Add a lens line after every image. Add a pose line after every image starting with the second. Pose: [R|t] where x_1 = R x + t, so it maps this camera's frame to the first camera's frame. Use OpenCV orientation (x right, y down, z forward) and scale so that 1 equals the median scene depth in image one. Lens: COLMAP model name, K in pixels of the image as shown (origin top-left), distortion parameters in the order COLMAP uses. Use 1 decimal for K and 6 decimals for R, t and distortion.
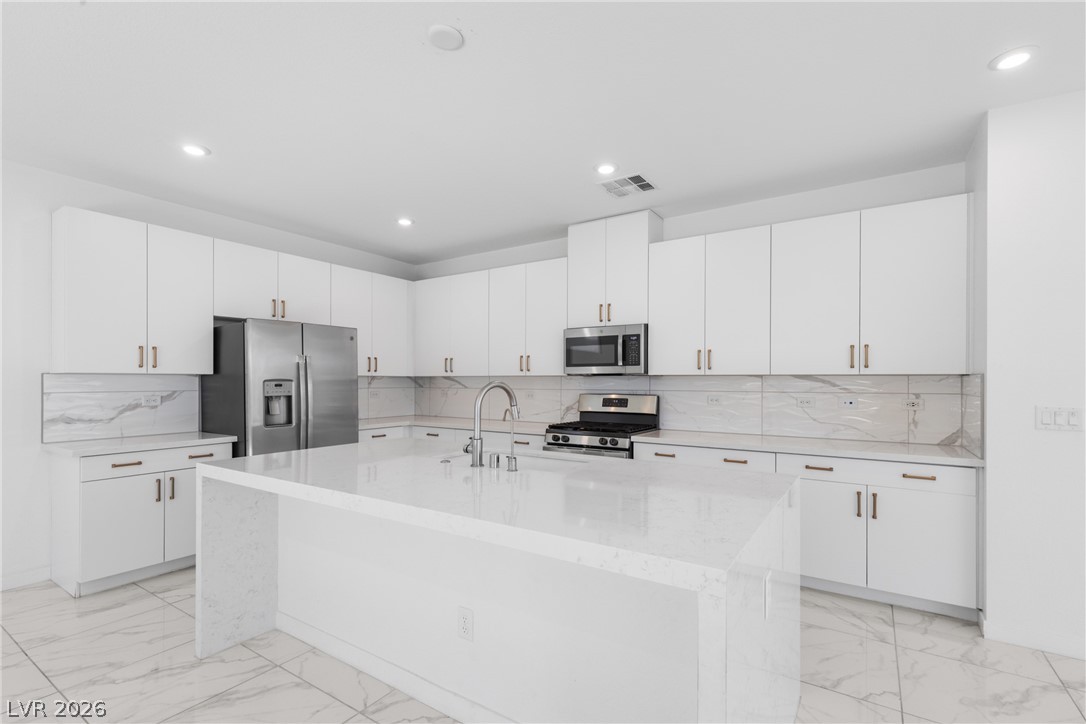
lens RADIAL K [[489.6, 0, 549.7], [0, 489.6, 383.4], [0, 0, 1]] dist [0.001166, 0.000245]
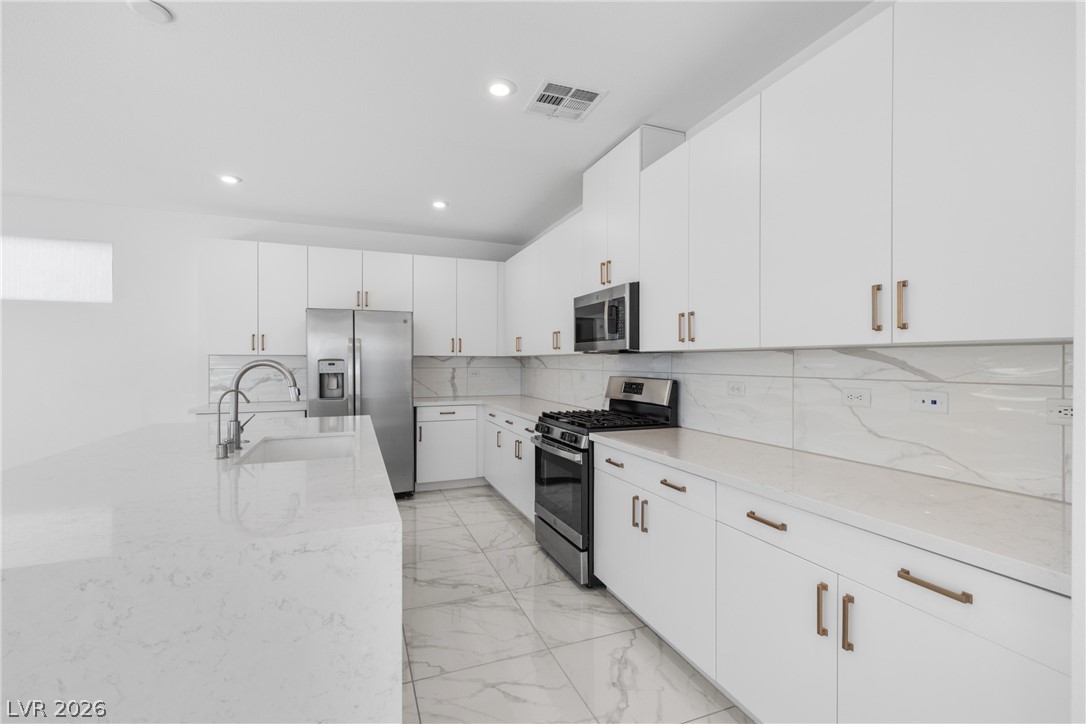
lens RADIAL K [[476.8, 0, 553.5], [0, 476.8, 364.3], [0, 0, 1]] dist [-0.015198, -0.000194]
pose [[0.826564, 0.002880, -0.562836, 0.514506], [-0.004110, 0.999991, -0.000919, 0.003210], [0.562828, 0.003073, 0.826568, 0.352150]]
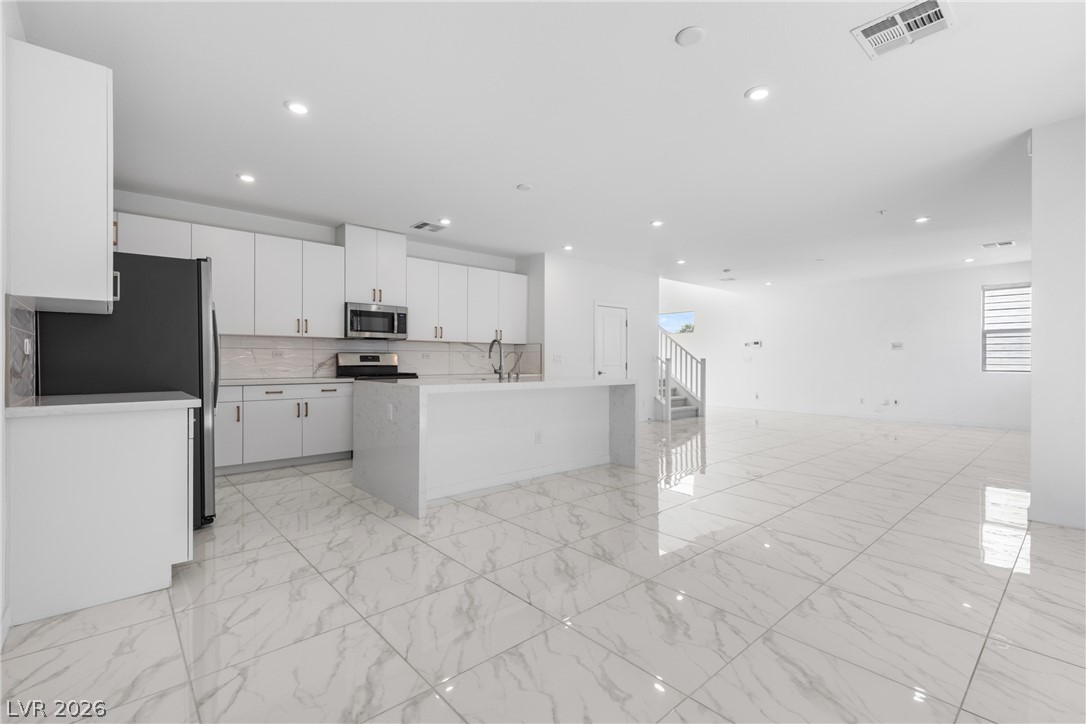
lens RADIAL K [[486.9, 0, 546.4], [0, 486.9, 360.7], [0, 0, 1]] dist [0.000565, -0.000026]
pose [[0.263692, 0.001389, 0.964606, -1.236918], [0.003093, 0.999993, -0.002285, 0.057003], [-0.964602, 0.003586, 0.263686, 0.158052]]
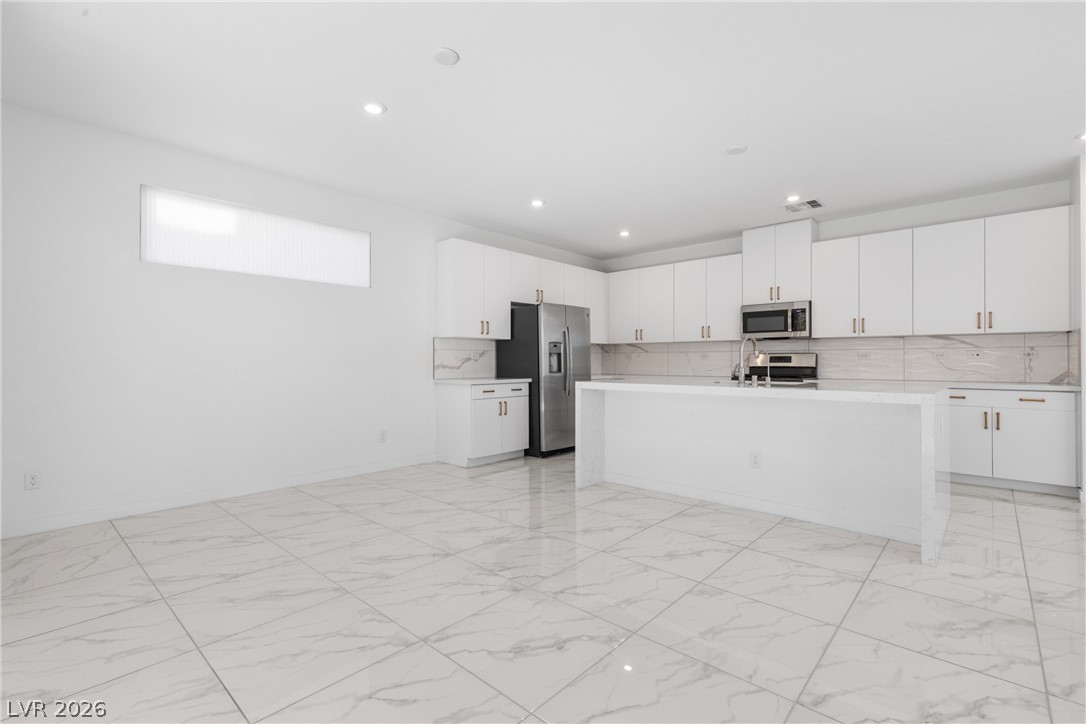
lens RADIAL K [[486.9, 0, 546.4], [0, 486.9, 360.7], [0, 0, 1]] dist [0.000565, -0.000026]
pose [[0.987501, -0.001512, -0.157607, -0.334234], [0.000369, 0.999973, -0.007283, 0.059521], [0.157614, 0.007134, 0.987475, -0.495060]]
